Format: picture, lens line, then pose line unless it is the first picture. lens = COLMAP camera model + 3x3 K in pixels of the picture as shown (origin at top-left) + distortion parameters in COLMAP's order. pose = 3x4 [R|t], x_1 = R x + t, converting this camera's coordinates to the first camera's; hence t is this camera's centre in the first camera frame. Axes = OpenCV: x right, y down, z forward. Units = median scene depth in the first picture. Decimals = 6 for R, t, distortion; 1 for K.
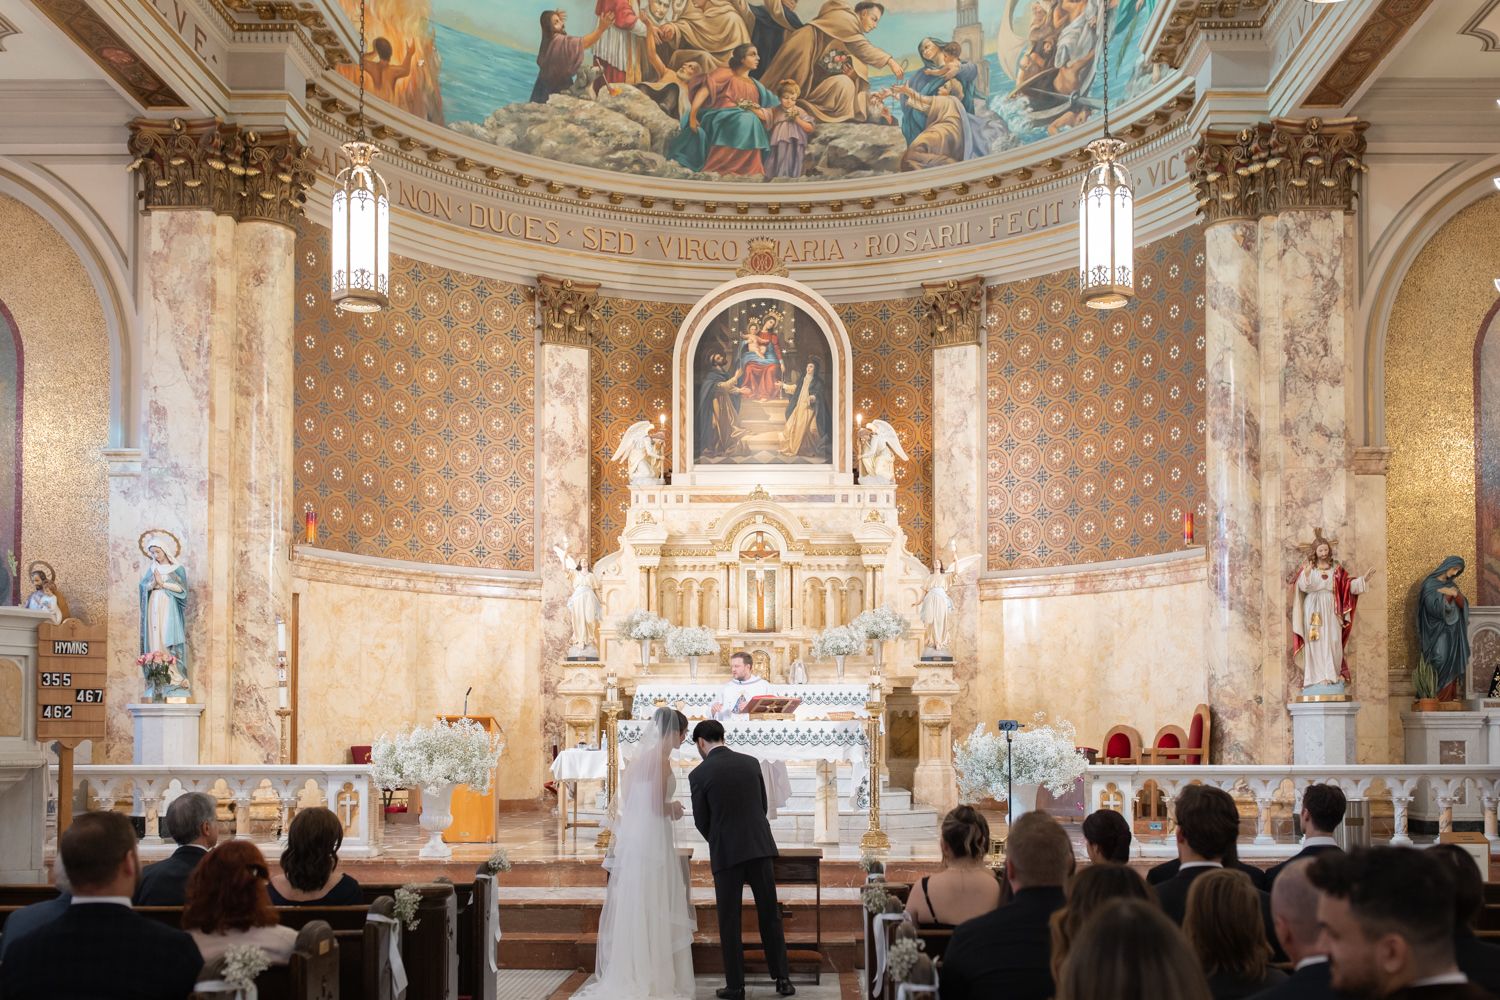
lens RADIAL K [[1377.7, 0, 809.3], [0, 1377.7, 708.7], [0, 0, 1]] dist [-0.006850, -0.008433]
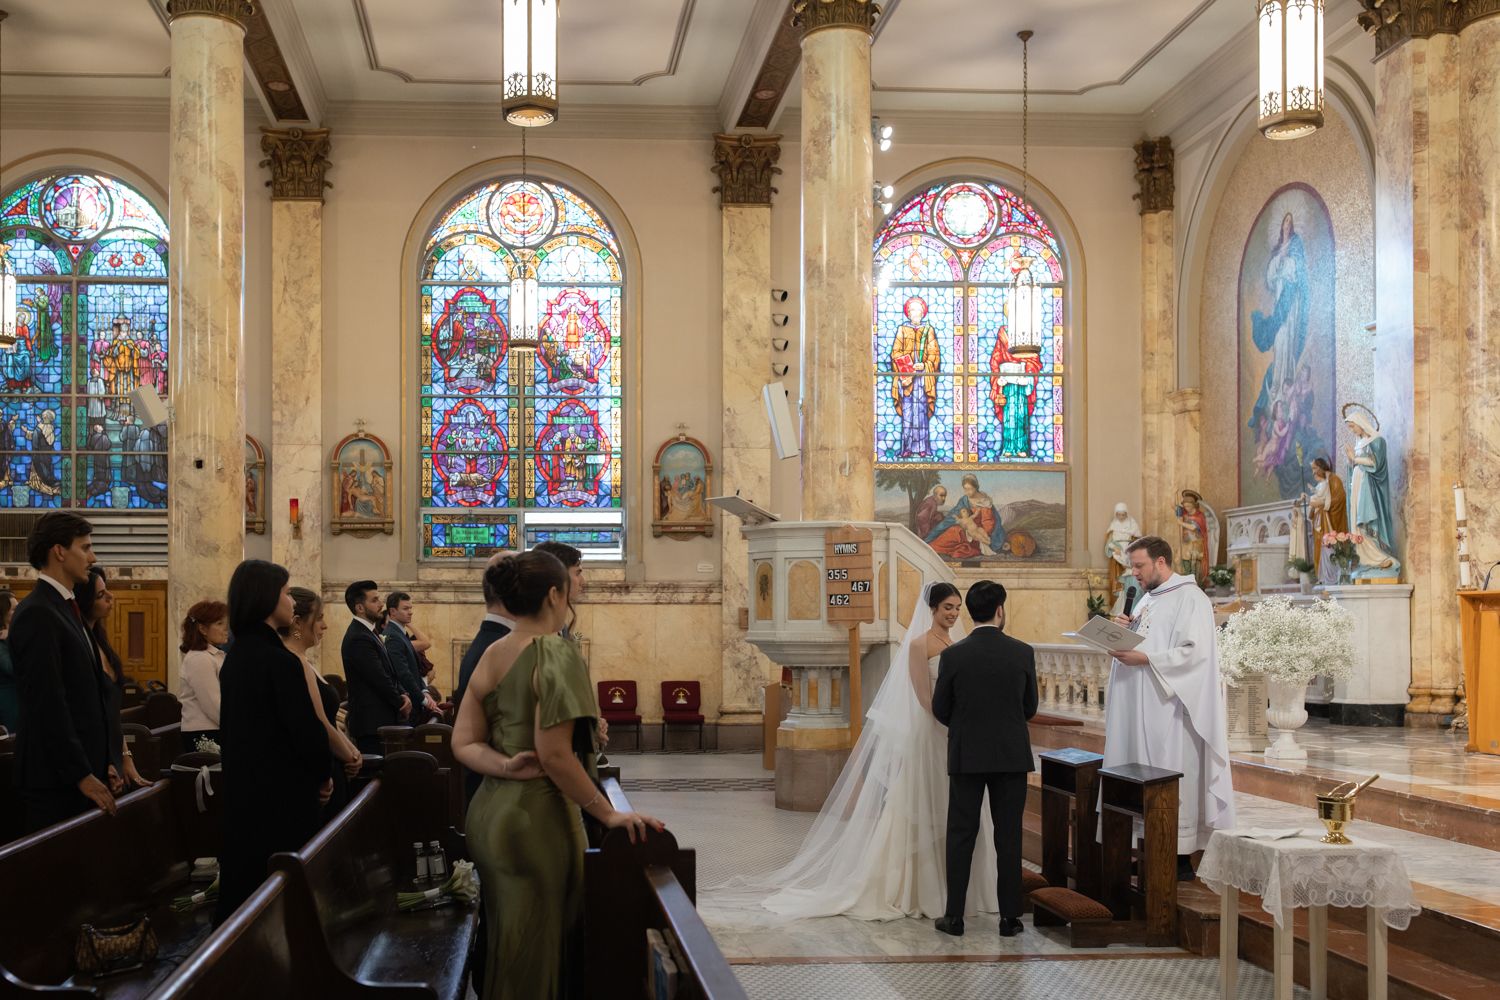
lens RADIAL K [[1457.5, 0, 748.4], [0, 1457.5, 612.3], [0, 0, 1]] dist [0.007553, -0.009381]
pose [[0.158679, -0.008241, -0.987296, 0.319465], [0.020977, 0.999768, -0.004974, 0.007773], [0.987107, -0.019921, 0.158815, 0.294114]]
